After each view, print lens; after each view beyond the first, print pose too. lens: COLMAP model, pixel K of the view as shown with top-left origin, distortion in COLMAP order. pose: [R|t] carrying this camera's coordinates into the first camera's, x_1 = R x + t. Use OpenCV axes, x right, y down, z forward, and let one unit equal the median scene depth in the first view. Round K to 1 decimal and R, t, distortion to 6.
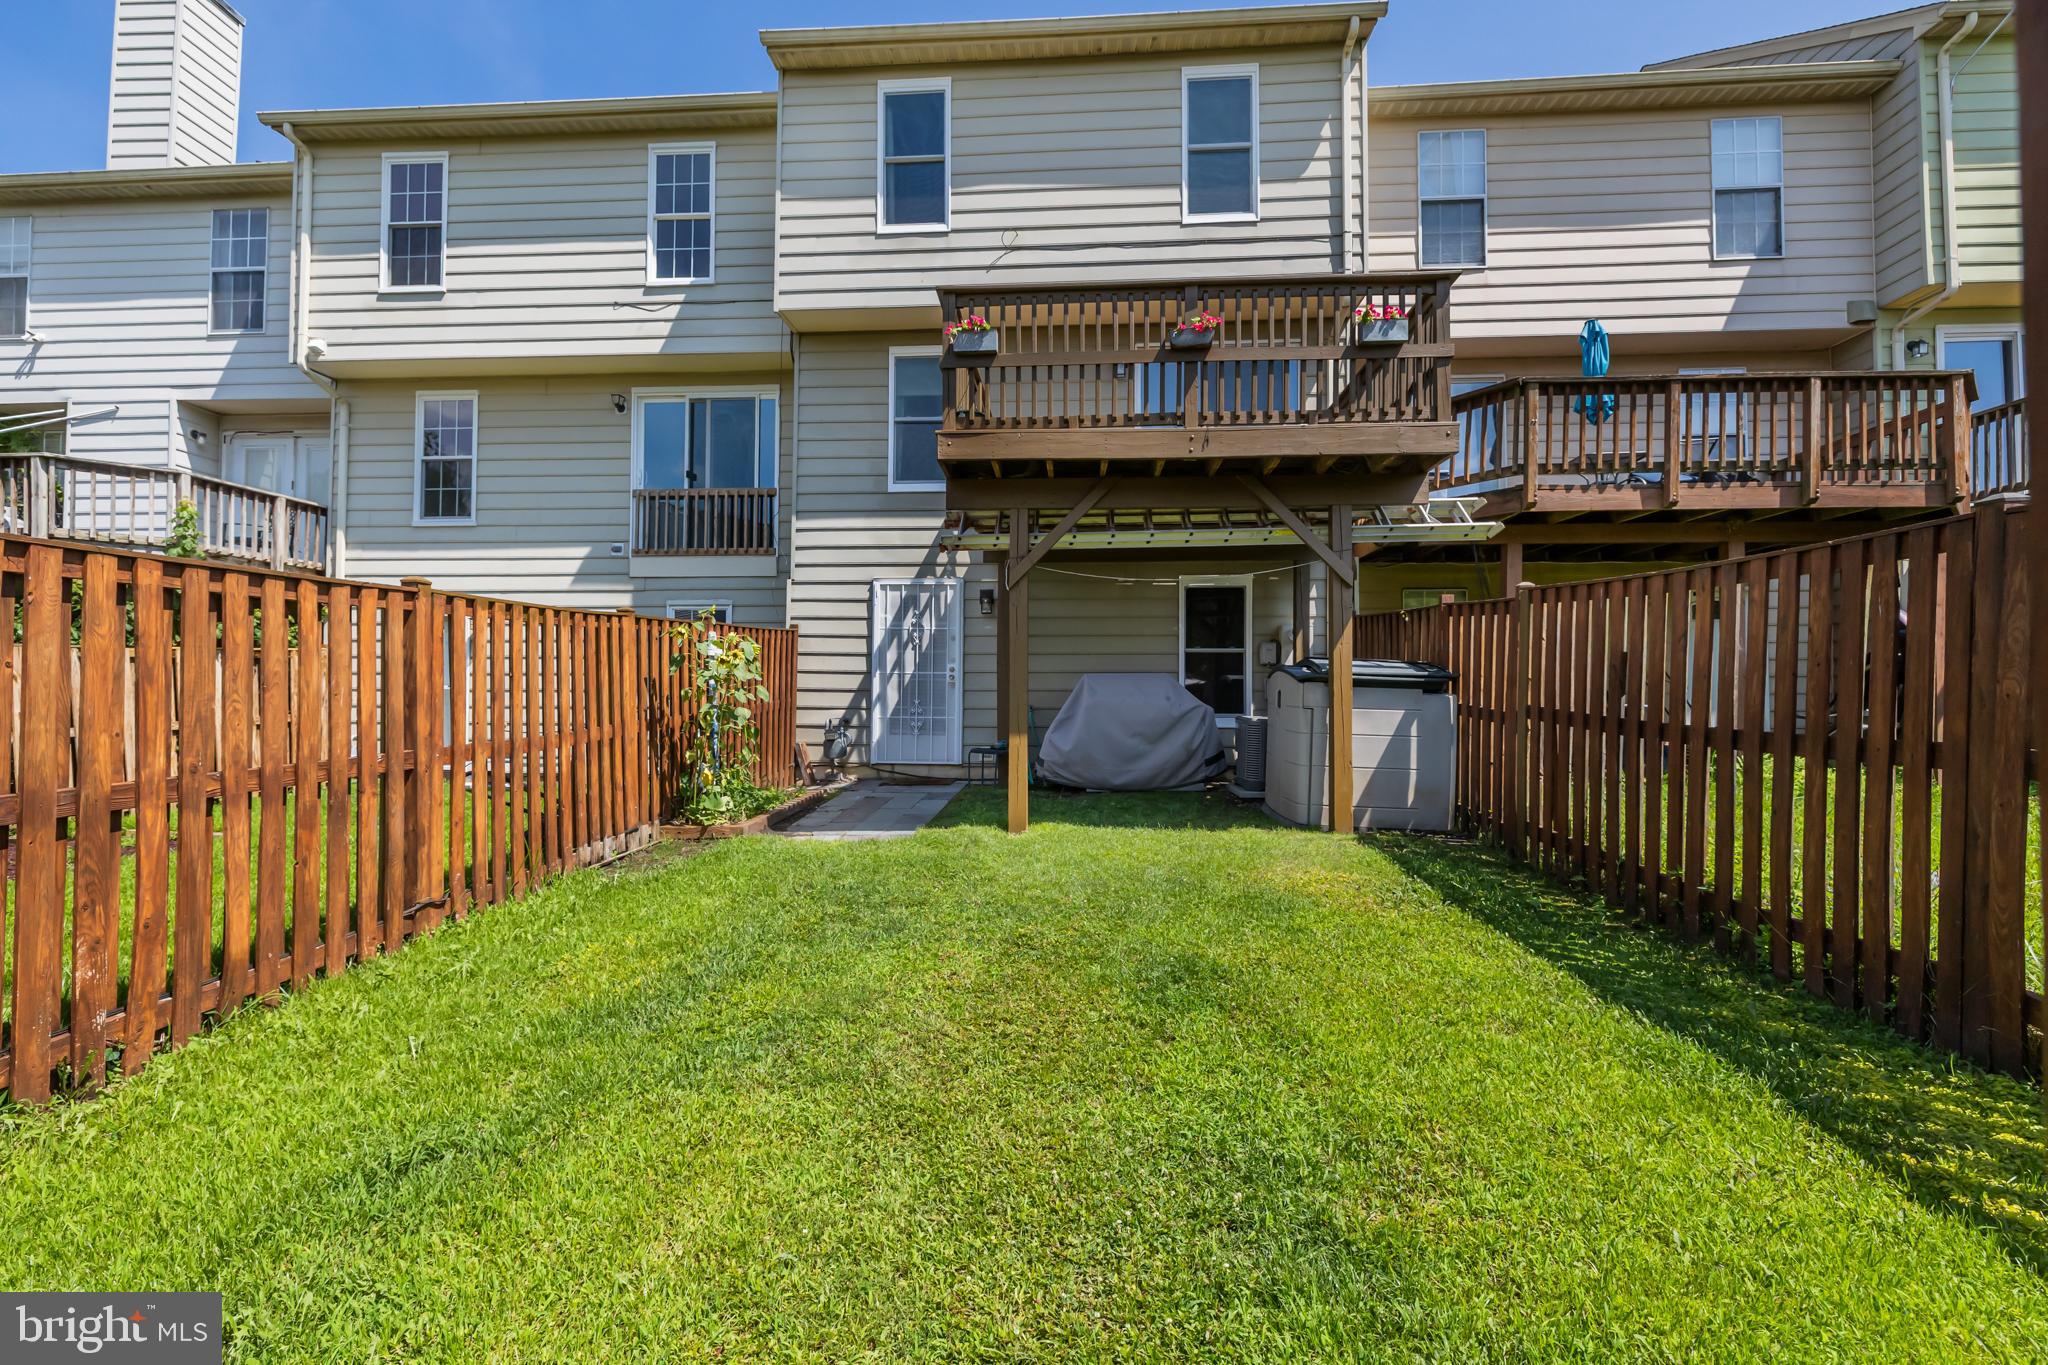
lens RADIAL K [[870.2, 0, 1033.7], [0, 870.2, 678.6], [0, 0, 1]] dist [-0.004115, 0.000943]
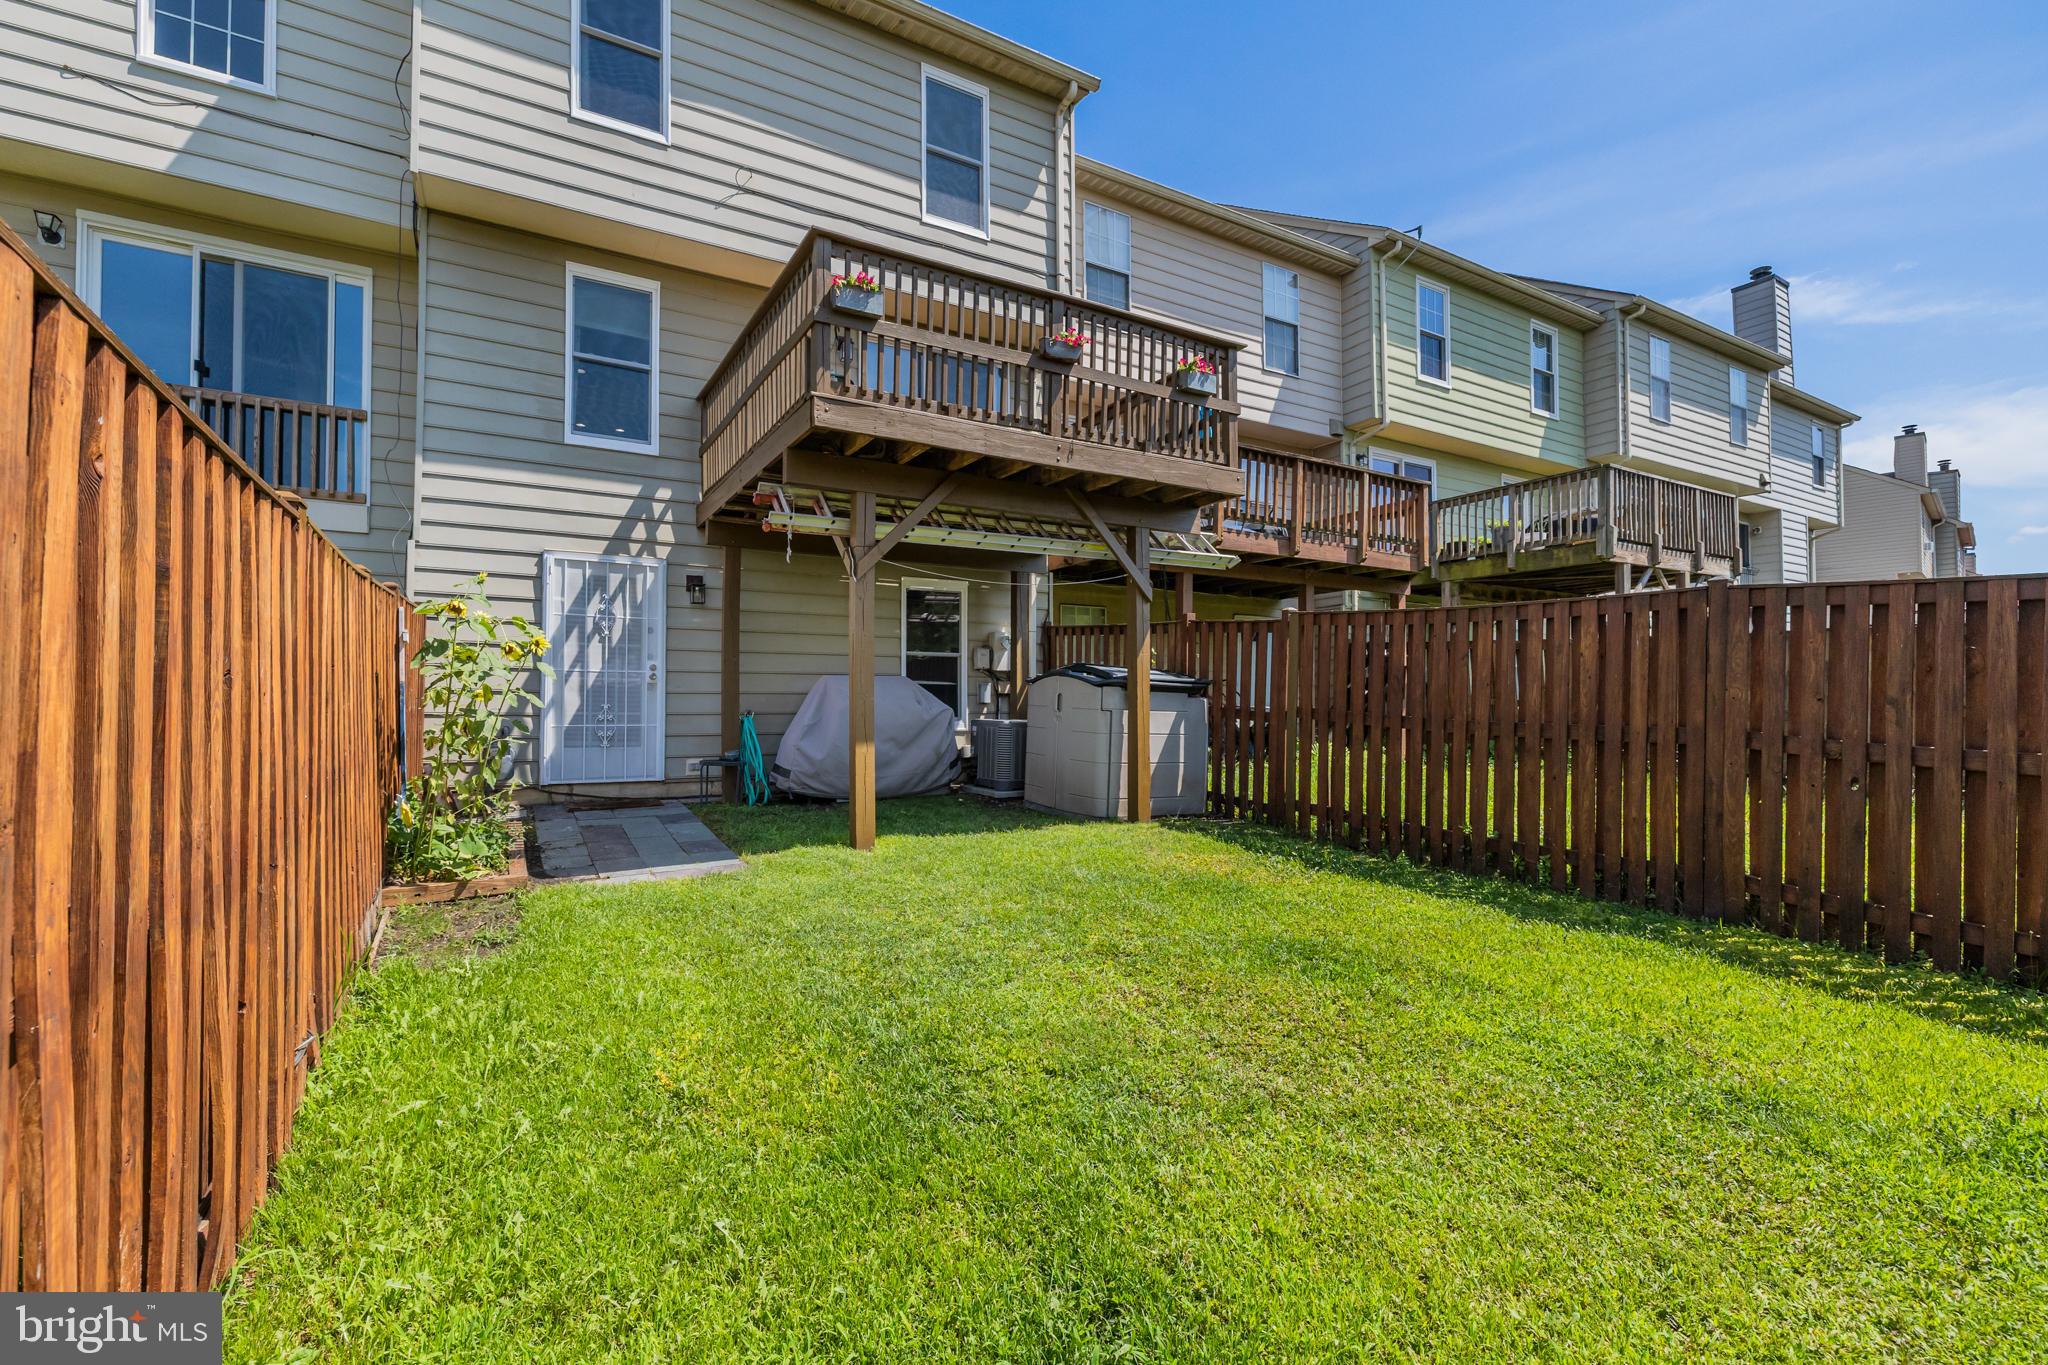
lens RADIAL K [[870.2, 0, 1045.4], [0, 870.2, 684.4], [0, 0, 1]] dist [-0.004115, 0.000943]
pose [[0.830510, 0.009764, 0.556918, -0.245371], [-0.010487, 0.999943, -0.001893, 0.003000], [-0.556905, -0.004268, 0.830565, 0.095036]]
